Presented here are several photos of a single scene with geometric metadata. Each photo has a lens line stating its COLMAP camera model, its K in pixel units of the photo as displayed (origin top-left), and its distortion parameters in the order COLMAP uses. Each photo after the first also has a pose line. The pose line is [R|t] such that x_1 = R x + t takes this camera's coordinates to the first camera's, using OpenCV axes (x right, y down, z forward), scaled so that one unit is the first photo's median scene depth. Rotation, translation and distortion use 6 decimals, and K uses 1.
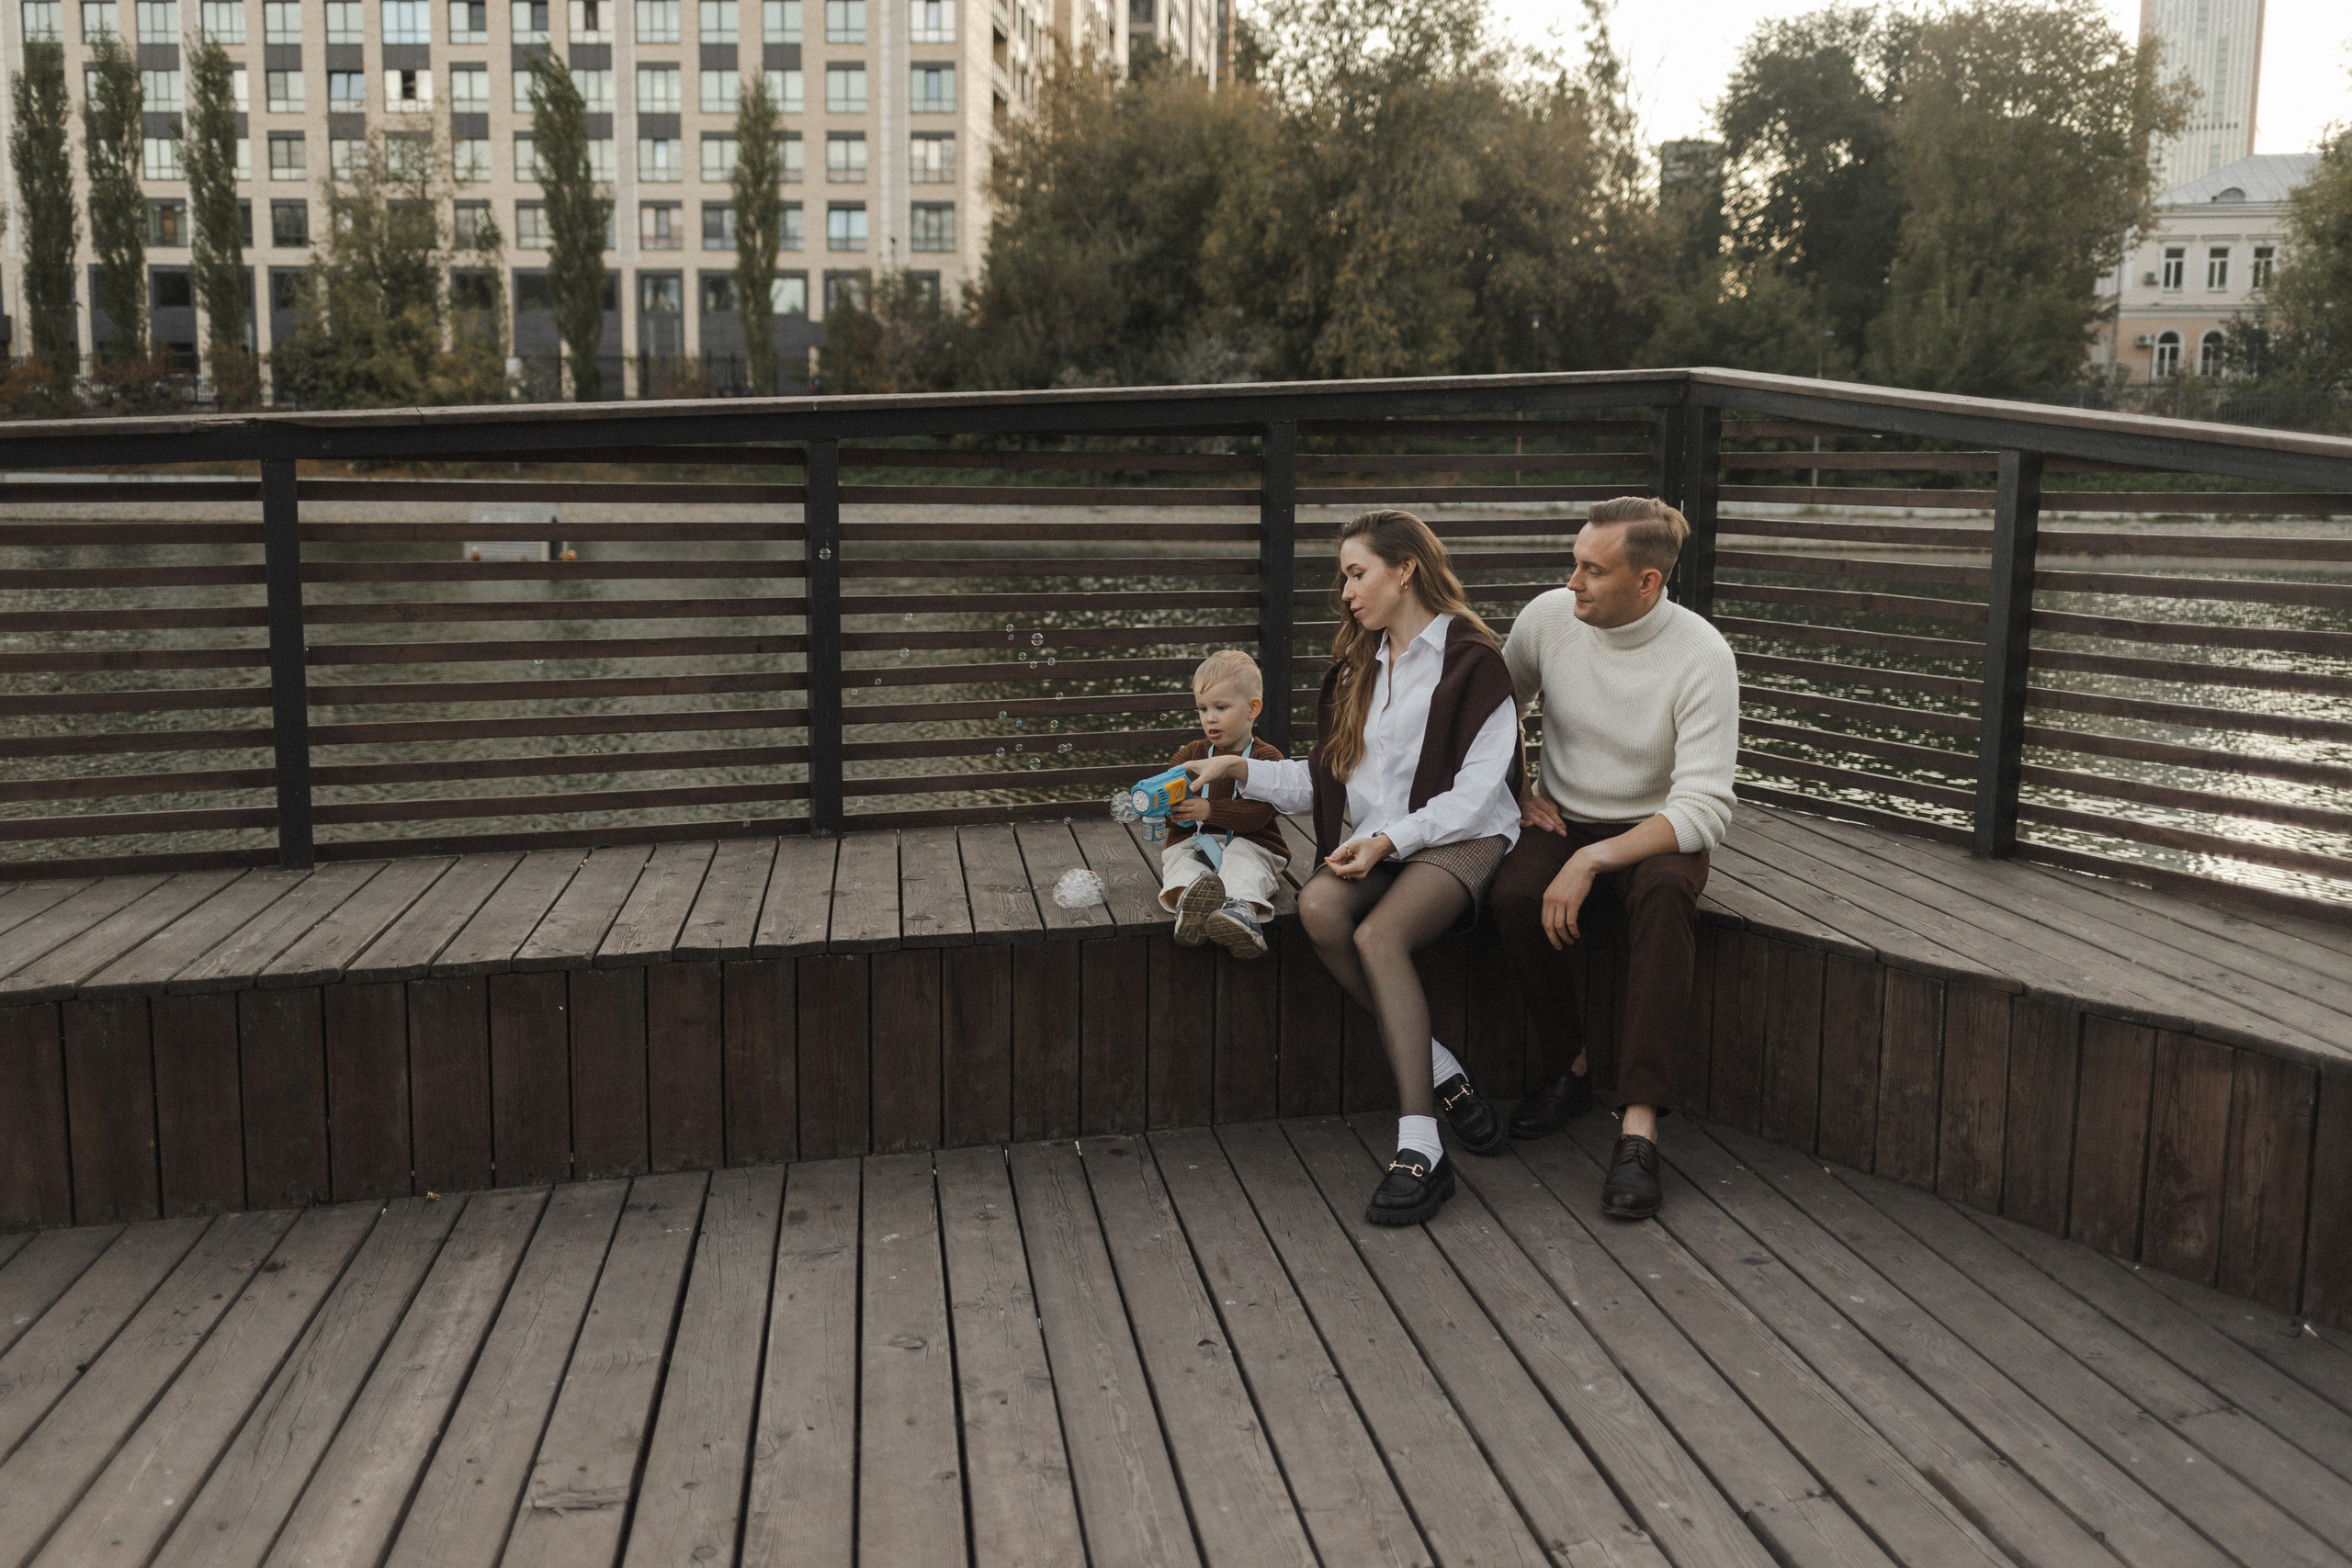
lens RADIAL K [[2301.0, 0, 1193.9], [0, 2301.0, 779.0], [0, 0, 1]] dist [0.002642, 0.000000]
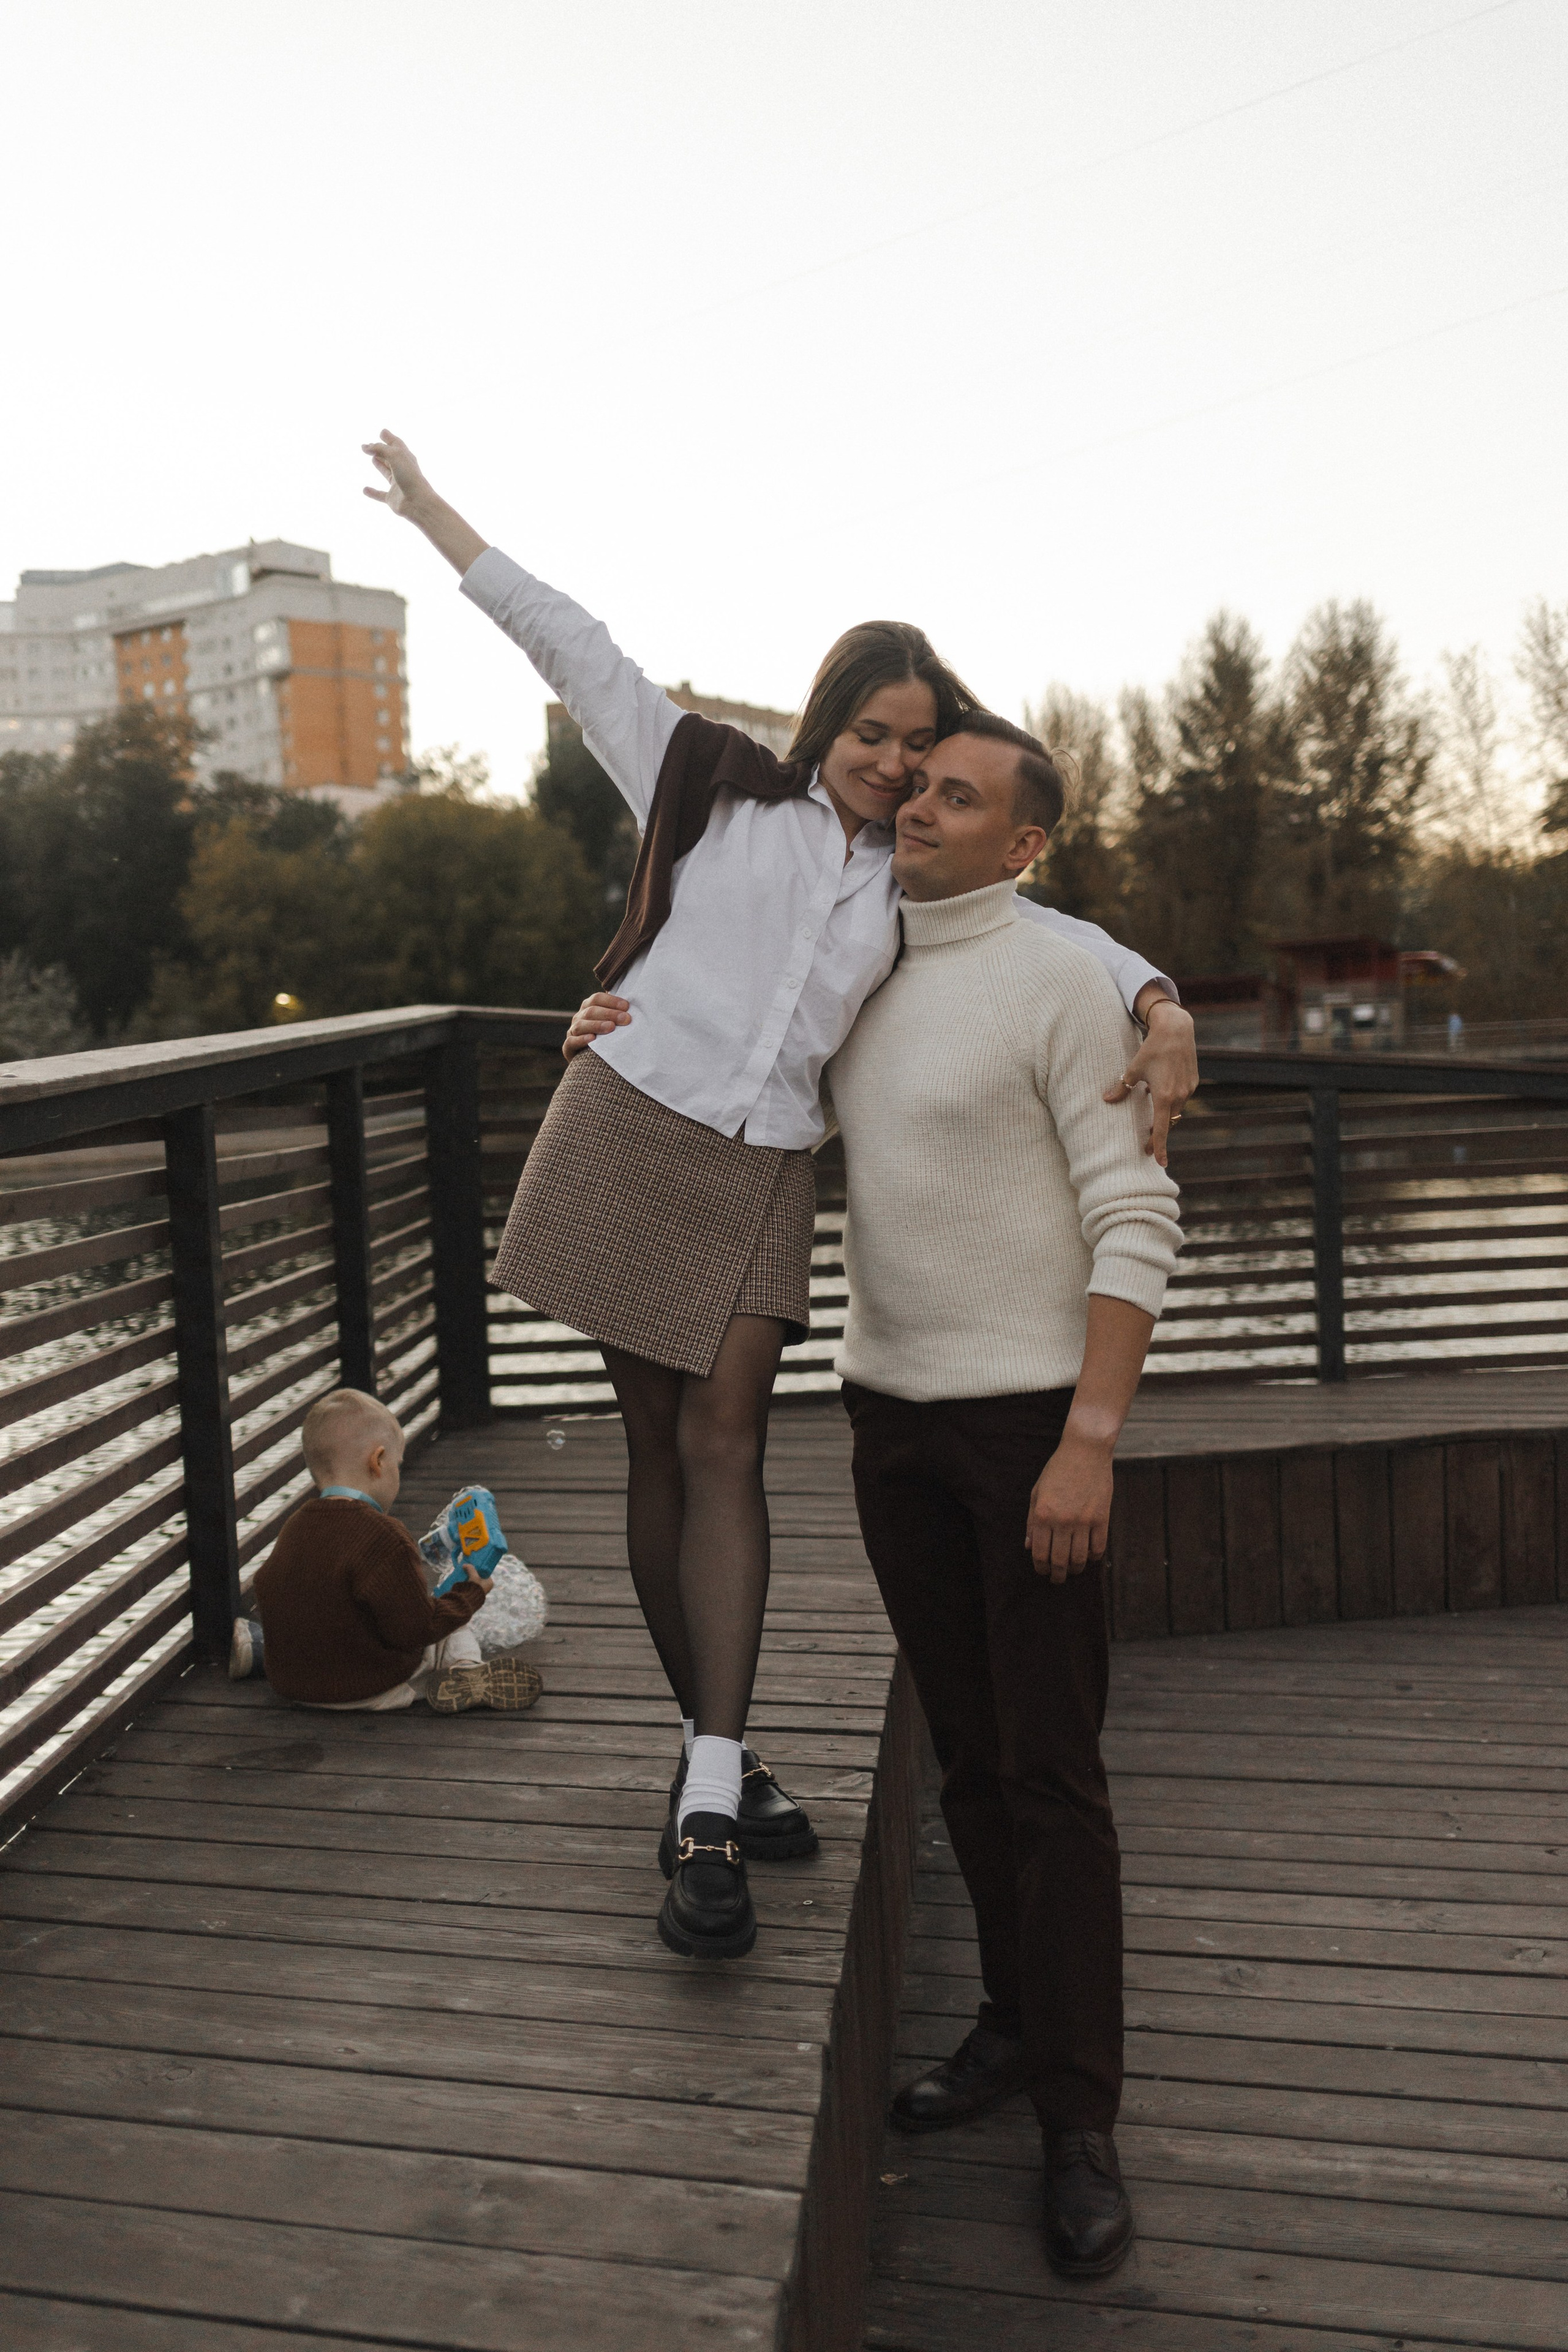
lens RADIAL K [[2301.2, 0, 788.9], [0, 2301.2, 1162.5], [0, 0, 1]] dist [0.002642, 0.000000]
pose [[0.366252, -0.057880, 0.928714, -1.065815], [0.168620, 0.985668, -0.005069, -0.128079], [-0.915110, 0.158456, 0.370763, 0.817254]]
